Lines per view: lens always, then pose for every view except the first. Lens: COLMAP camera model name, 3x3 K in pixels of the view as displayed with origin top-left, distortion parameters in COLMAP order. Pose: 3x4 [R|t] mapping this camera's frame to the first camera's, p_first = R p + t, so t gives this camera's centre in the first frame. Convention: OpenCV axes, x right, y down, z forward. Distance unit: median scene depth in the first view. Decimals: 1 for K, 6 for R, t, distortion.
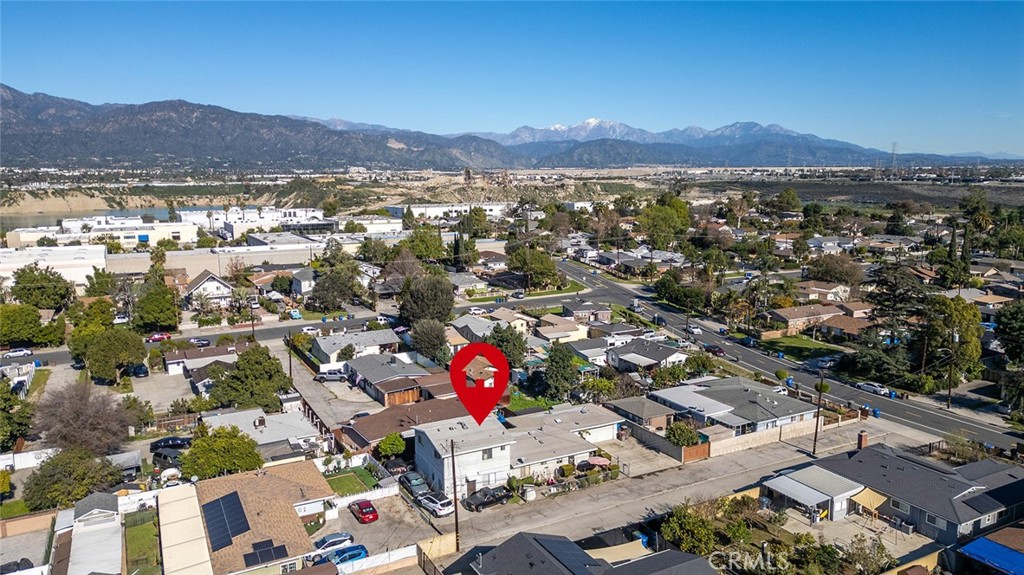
lens RADIAL K [[721.5, 0, 519.2], [0, 721.5, 286.7], [0, 0, 1]] dist [0.093602, -0.081989]
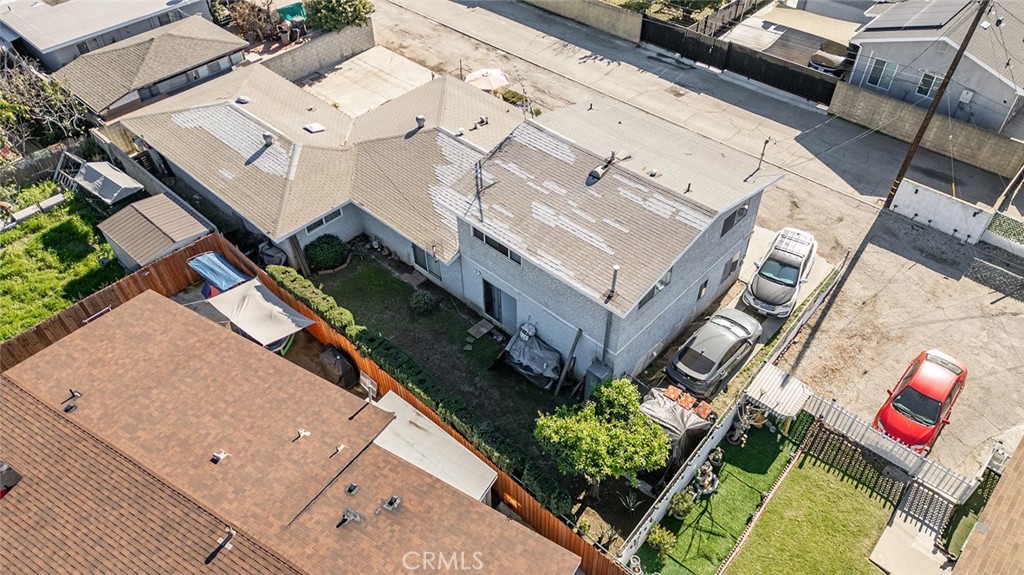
lens RADIAL K [[721.5, 0, 519.2], [0, 721.5, 286.7], [0, 0, 1]] dist [0.093602, -0.081989]
pose [[-0.319972, -0.653649, 0.685829, -0.273273], [0.169976, 0.672536, 0.720281, -0.011525], [-0.932055, 0.347044, -0.104088, 0.917204]]
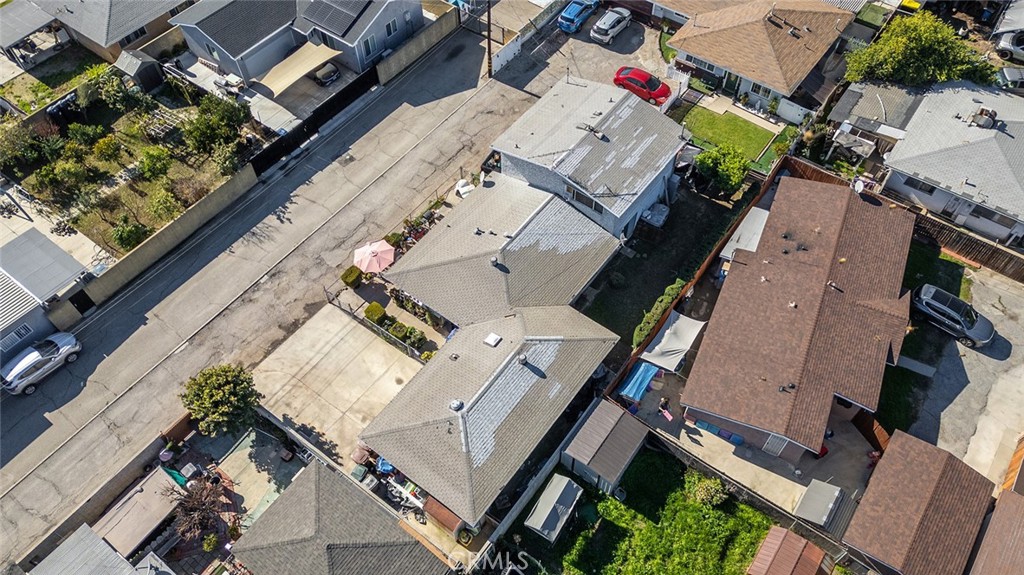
lens RADIAL K [[721.5, 0, 519.2], [0, 721.5, 286.7], [0, 0, 1]] dist [0.093602, -0.081989]
pose [[-0.906935, 0.350064, -0.234359, 0.125666], [-0.060121, 0.443064, 0.894472, -0.218380], [0.416958, 0.825317, -0.380784, 1.087383]]
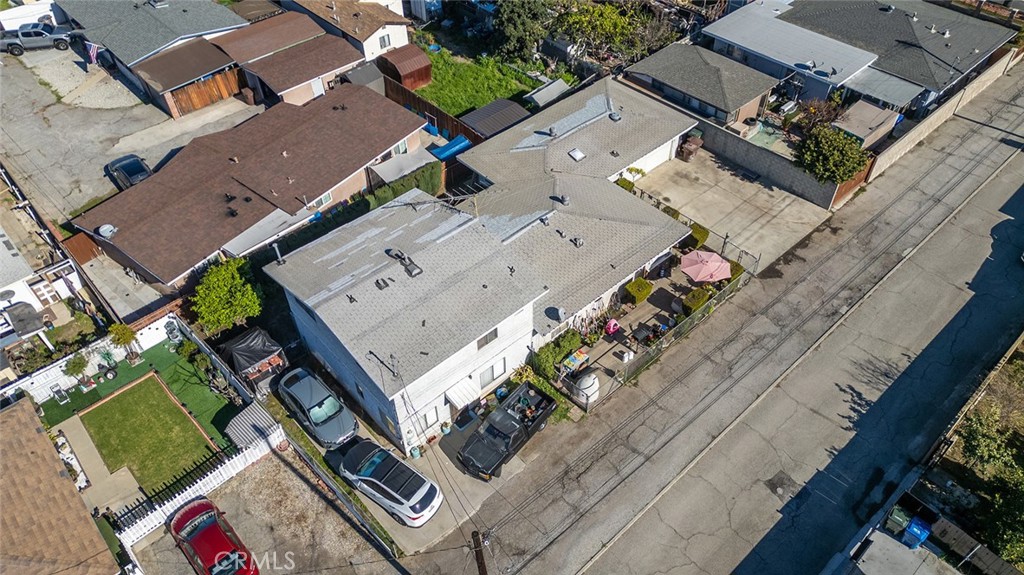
lens RADIAL K [[721.5, 0, 519.2], [0, 721.5, 286.7], [0, 0, 1]] dist [0.093602, -0.081989]
pose [[0.969573, -0.179469, 0.166490, -0.072056], [0.046879, 0.803633, 0.593276, -0.025723], [-0.240272, -0.567419, 0.787594, 0.557477]]
